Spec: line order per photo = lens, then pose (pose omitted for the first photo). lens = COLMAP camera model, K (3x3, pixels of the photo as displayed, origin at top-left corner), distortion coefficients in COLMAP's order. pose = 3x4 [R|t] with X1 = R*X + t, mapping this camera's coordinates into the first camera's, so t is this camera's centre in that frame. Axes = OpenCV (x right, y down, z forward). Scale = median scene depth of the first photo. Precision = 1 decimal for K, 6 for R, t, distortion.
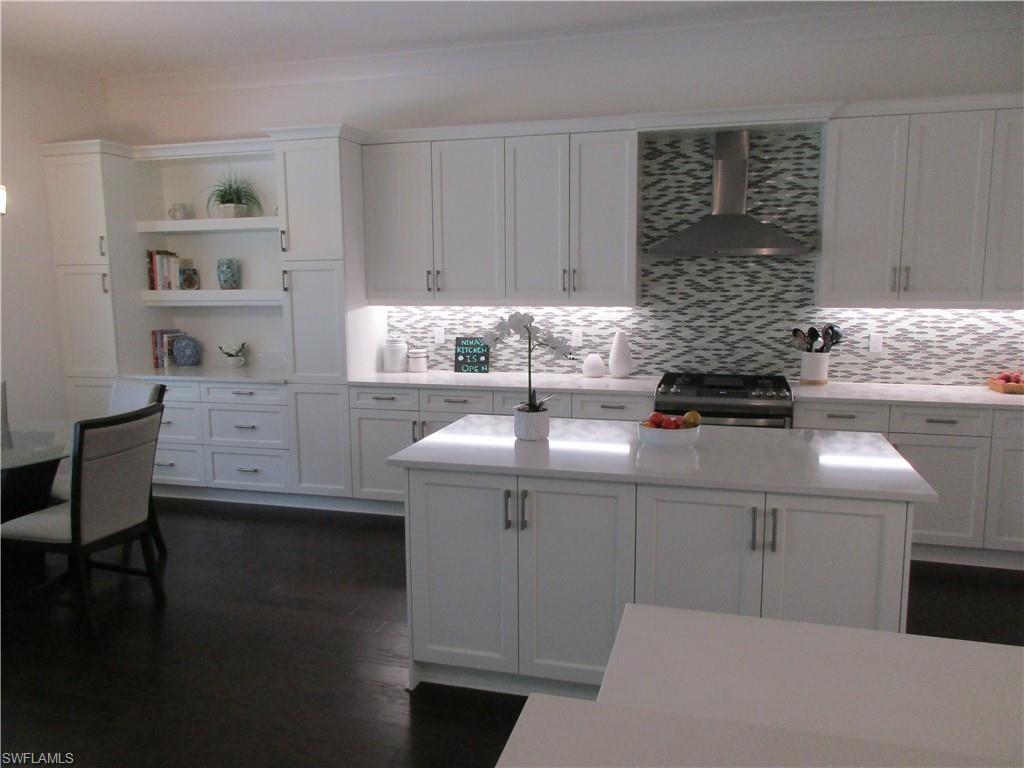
lens RADIAL K [[768.3, 0, 515.7], [0, 768.3, 384.6], [0, 0, 1]] dist [0.006992, 0.000032]
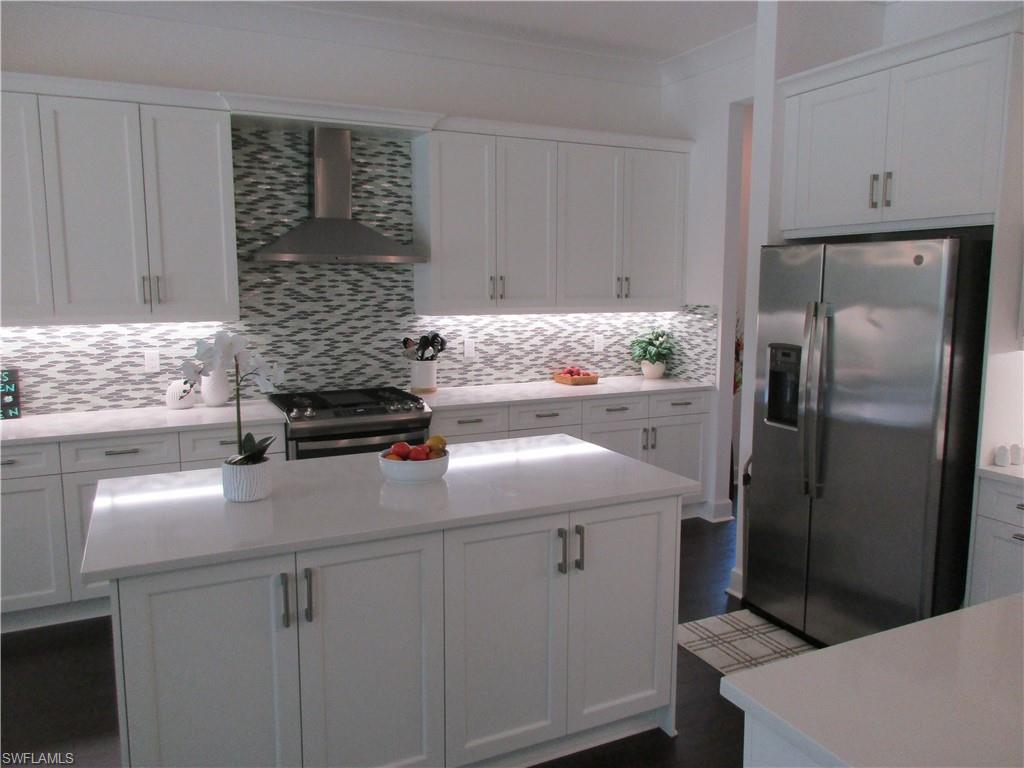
lens RADIAL K [[768.3, 0, 513.0], [0, 768.3, 380.9], [0, 0, 1]] dist [0.006992, 0.000032]
pose [[0.749962, -0.082067, 0.656371, -0.179507], [0.092063, 0.995566, 0.019287, -0.023724], [-0.655043, 0.045963, 0.754192, 0.165666]]
